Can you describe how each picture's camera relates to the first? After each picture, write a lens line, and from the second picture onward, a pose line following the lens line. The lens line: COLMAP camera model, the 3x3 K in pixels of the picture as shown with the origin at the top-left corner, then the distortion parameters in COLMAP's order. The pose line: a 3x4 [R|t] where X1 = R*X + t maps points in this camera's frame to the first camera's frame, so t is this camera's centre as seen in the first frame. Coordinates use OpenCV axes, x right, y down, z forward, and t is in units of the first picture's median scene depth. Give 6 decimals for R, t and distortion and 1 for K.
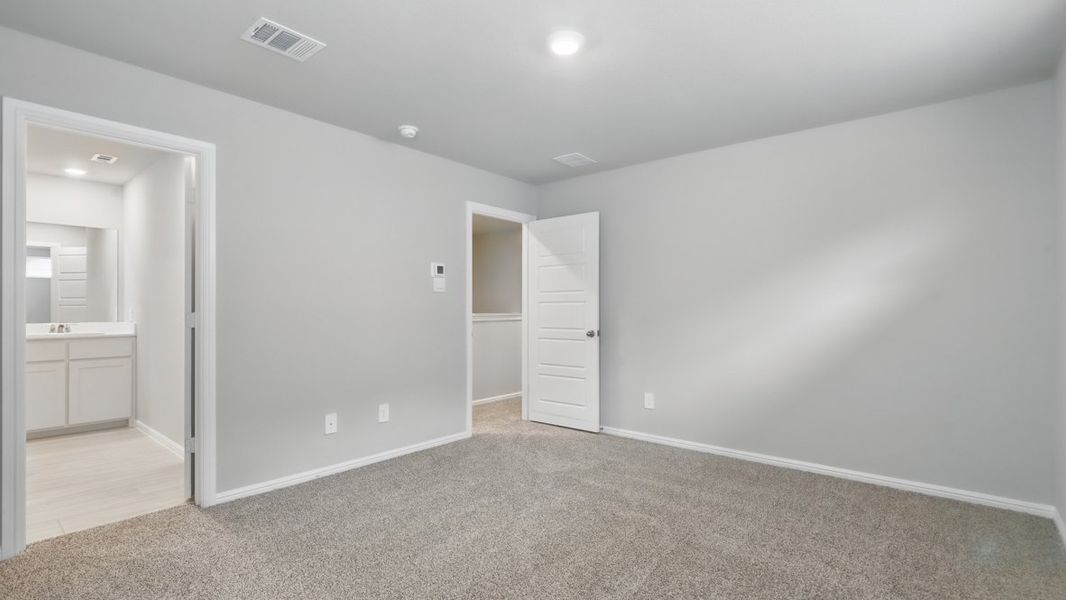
lens RADIAL K [[489.7, 0, 533.7], [0, 489.7, 295.6], [0, 0, 1]] dist [0.001125, 0.000258]
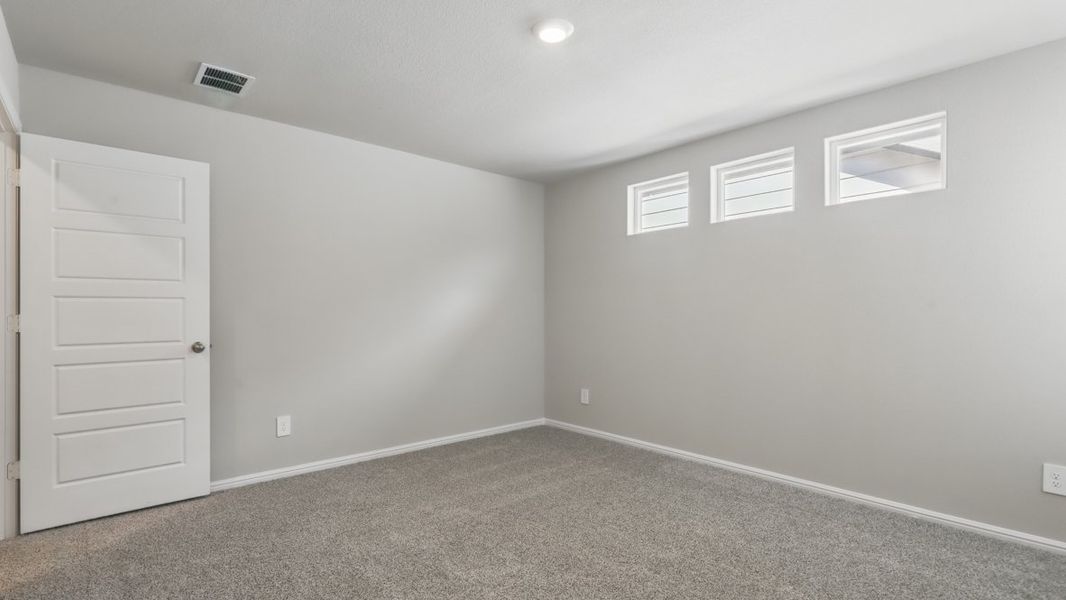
lens RADIAL K [[483.2, 0, 533.0], [0, 483.2, 300.0], [0, 0, 1]] dist [0.001580, -0.000228]
pose [[0.189204, 0.017739, 0.981778, -0.434969], [-0.021048, 0.999680, -0.014006, 0.014525], [-0.981712, -0.018015, 0.189516, 0.442928]]
